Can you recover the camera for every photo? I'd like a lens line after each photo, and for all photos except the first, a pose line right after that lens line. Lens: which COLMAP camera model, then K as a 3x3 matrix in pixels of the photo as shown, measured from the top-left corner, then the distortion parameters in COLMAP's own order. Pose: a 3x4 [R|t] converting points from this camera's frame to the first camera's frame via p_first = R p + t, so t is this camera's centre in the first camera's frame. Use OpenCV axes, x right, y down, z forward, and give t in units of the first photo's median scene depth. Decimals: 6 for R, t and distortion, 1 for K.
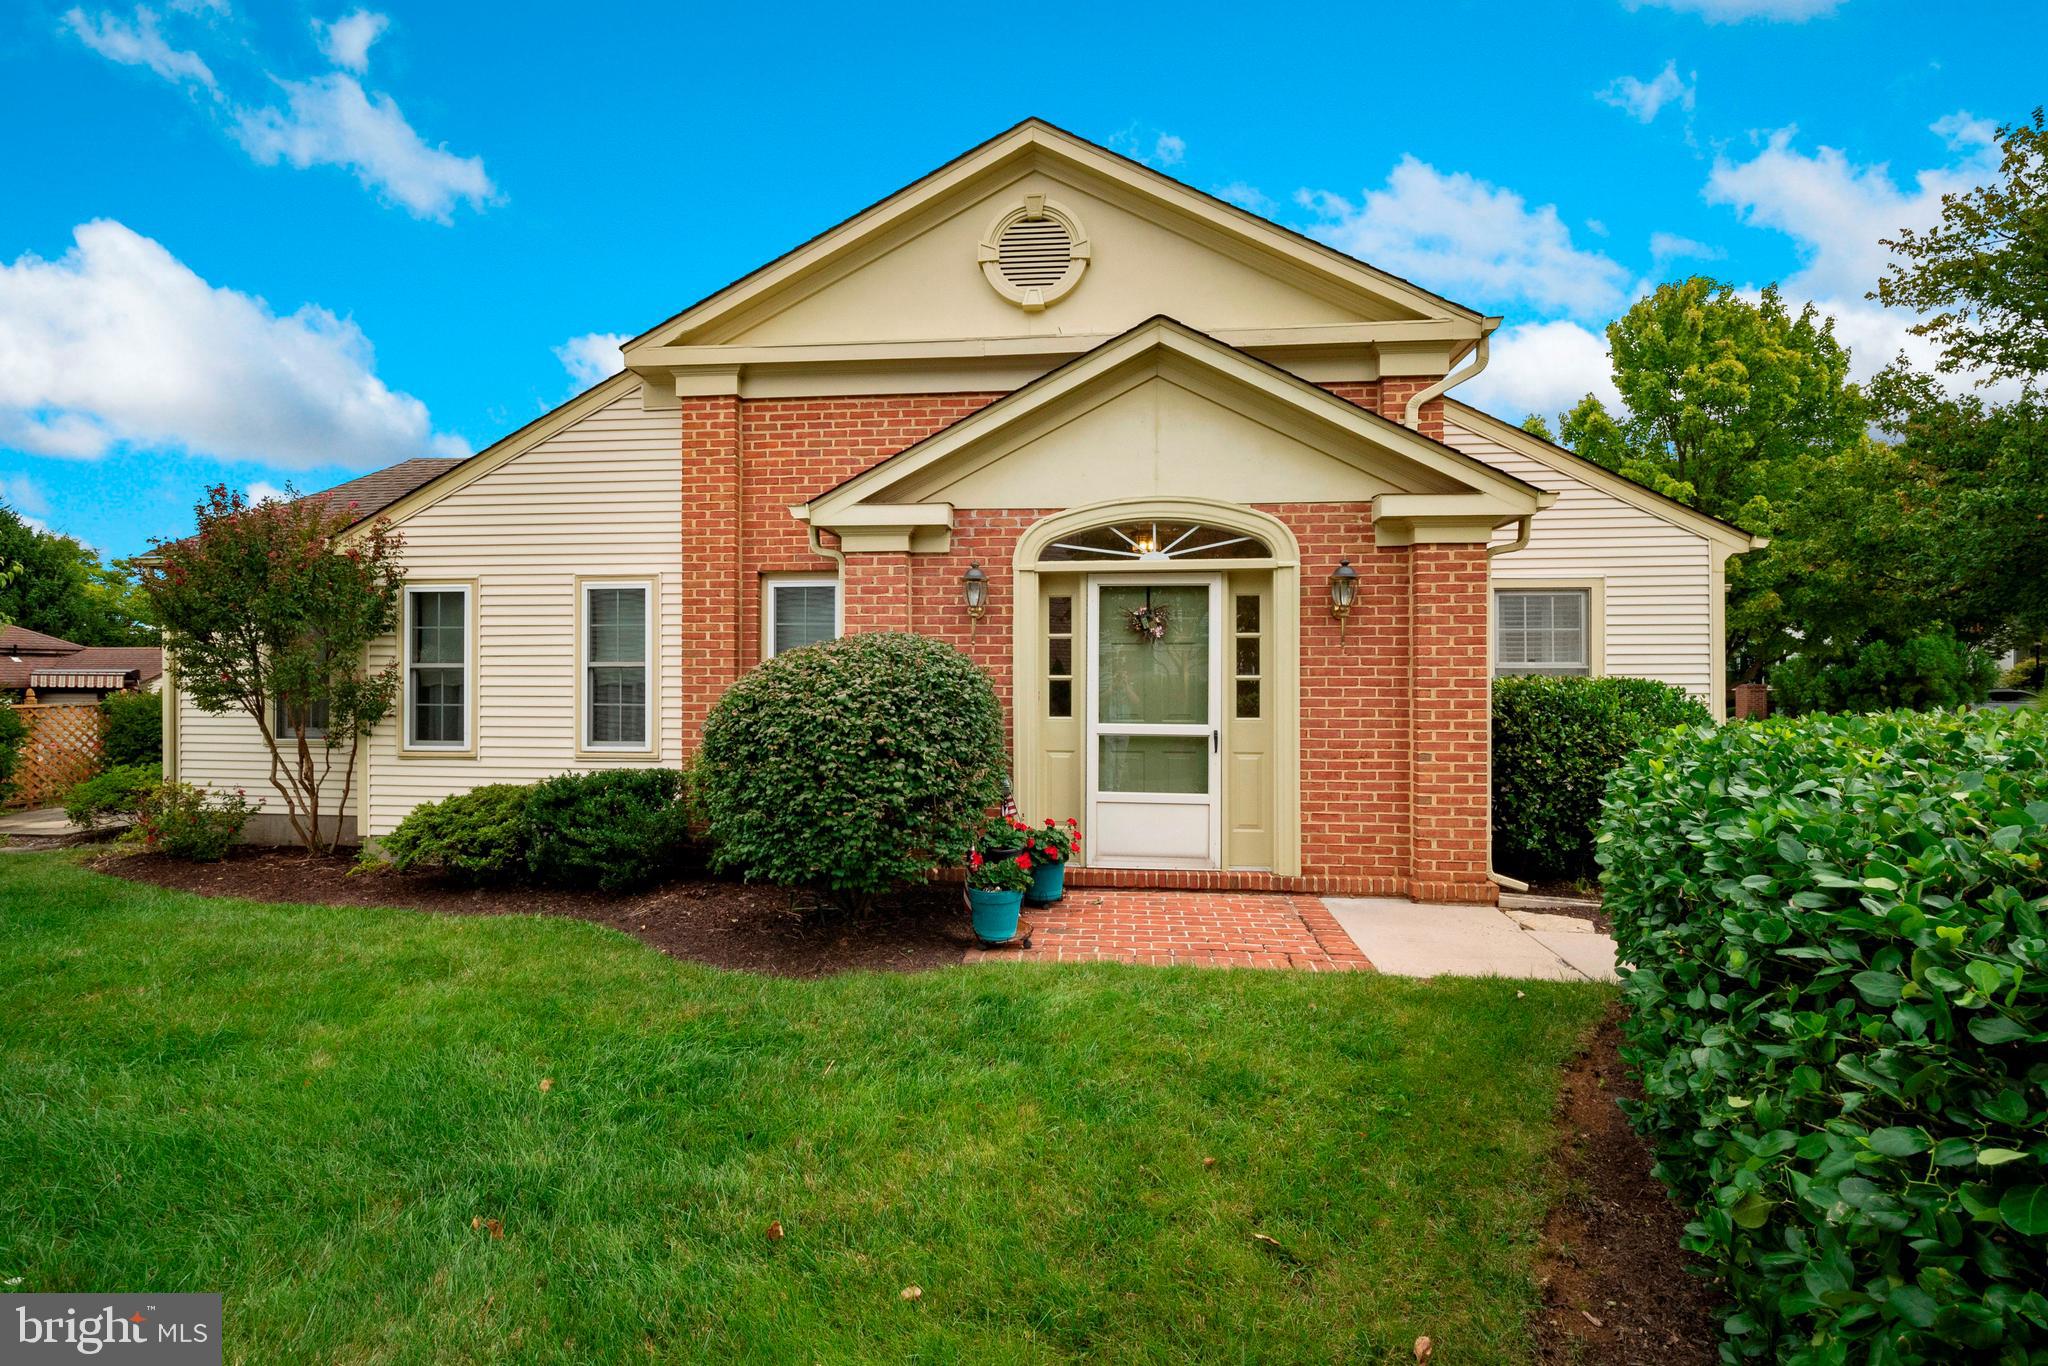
lens RADIAL K [[903.7, 0, 1022.6], [0, 903.7, 668.0], [0, 0, 1]] dist [-0.000222, -0.000551]
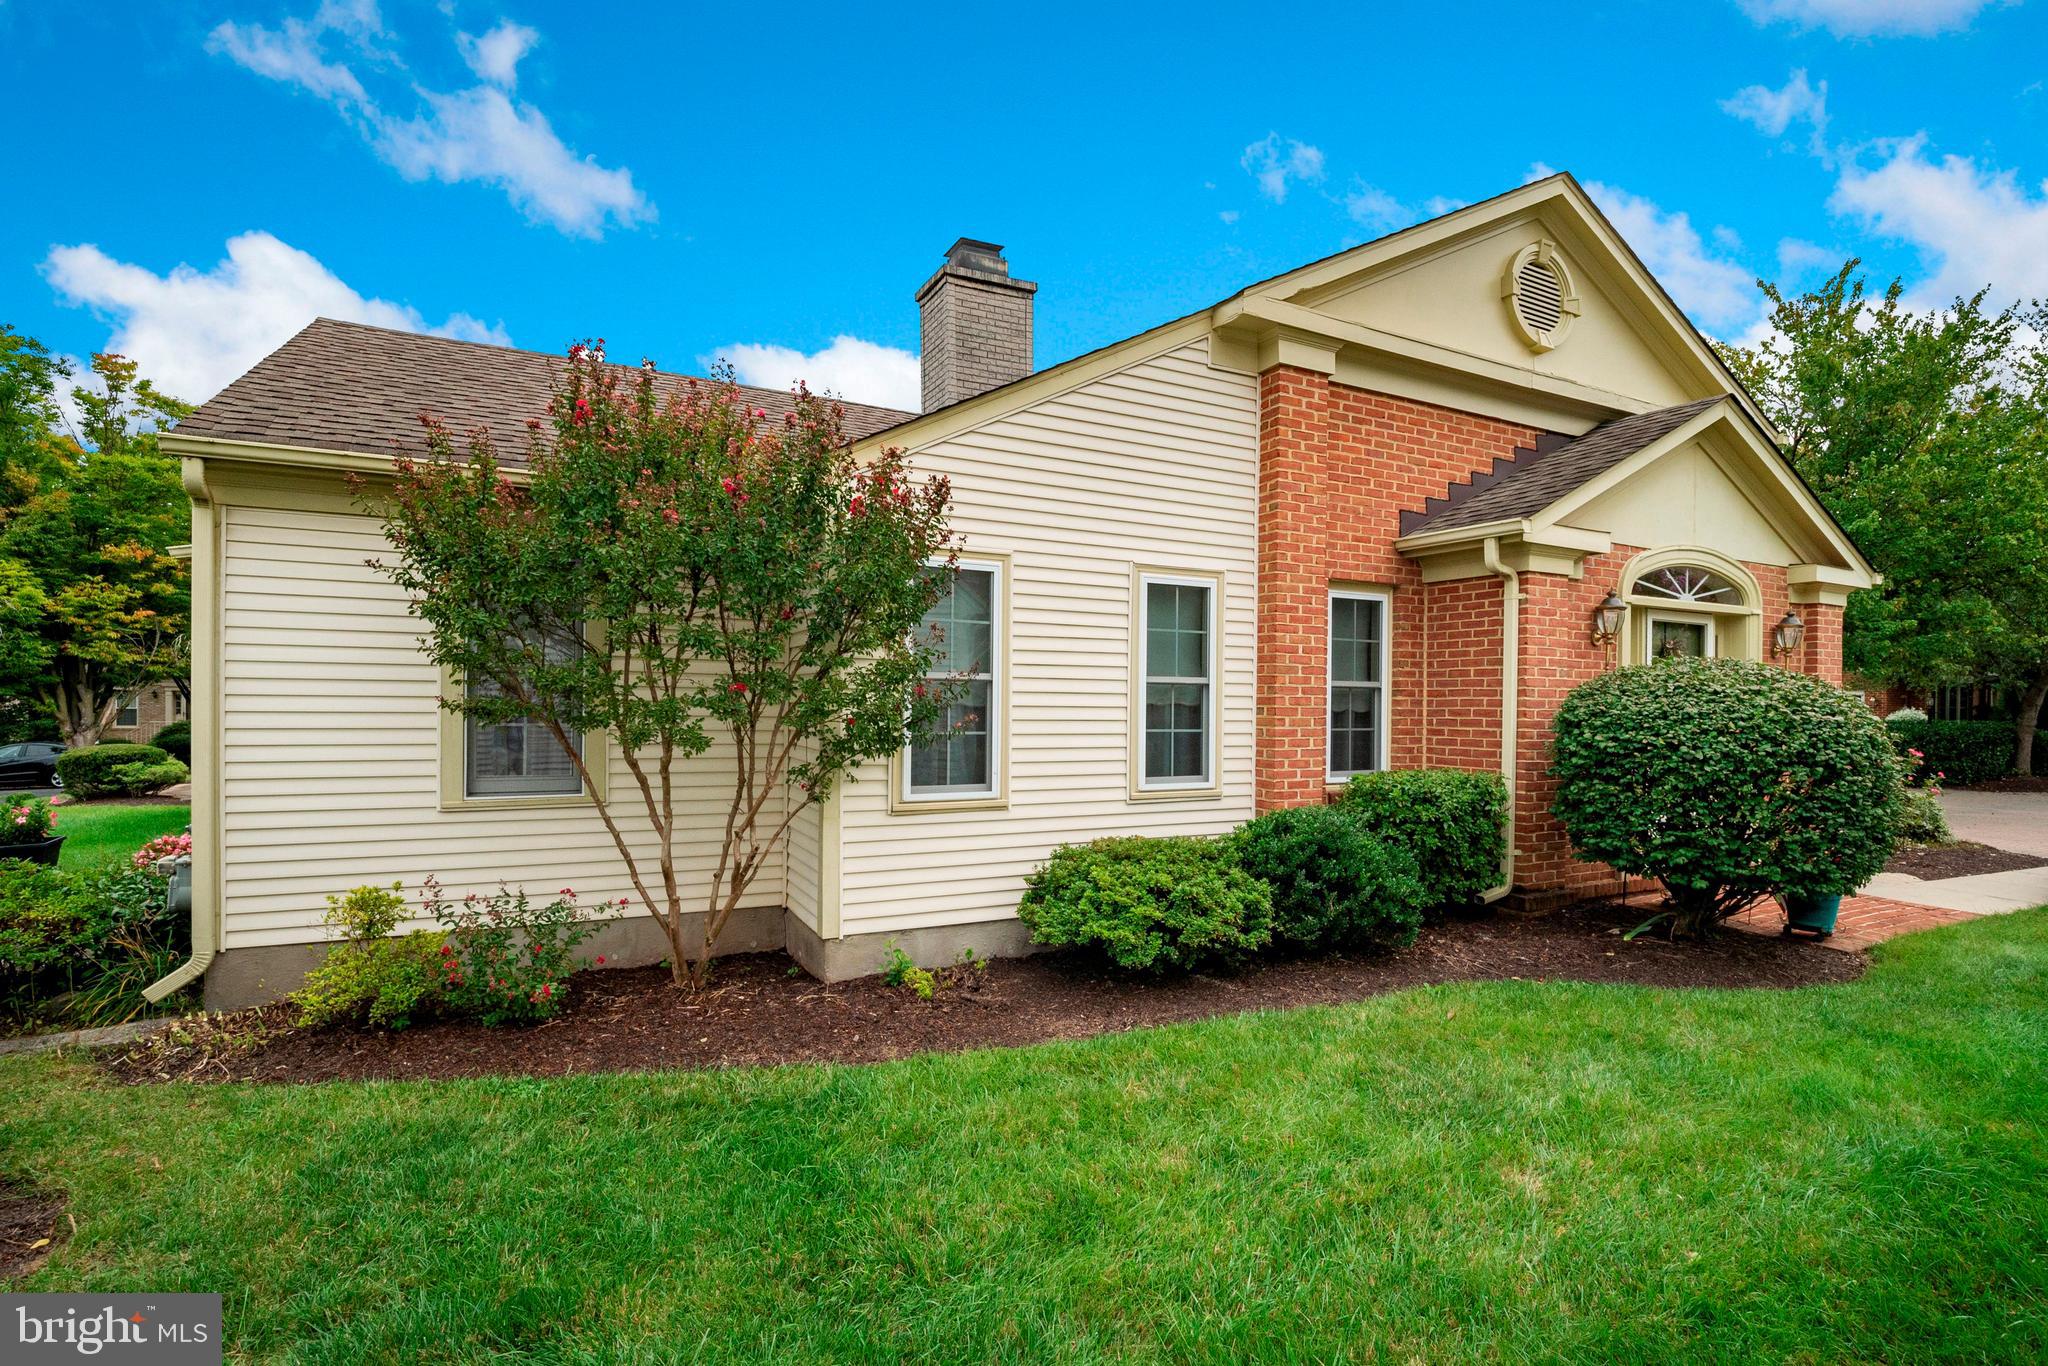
lens RADIAL K [[896.7, 0, 1024.0], [0, 896.7, 683.0], [0, 0, 1]] dist [0.001786, 0.000199]
pose [[0.850824, 0.016603, 0.525188, -0.984262], [-0.023043, 0.999718, 0.005727, -0.002625], [-0.524945, -0.016974, 0.850967, 0.399102]]
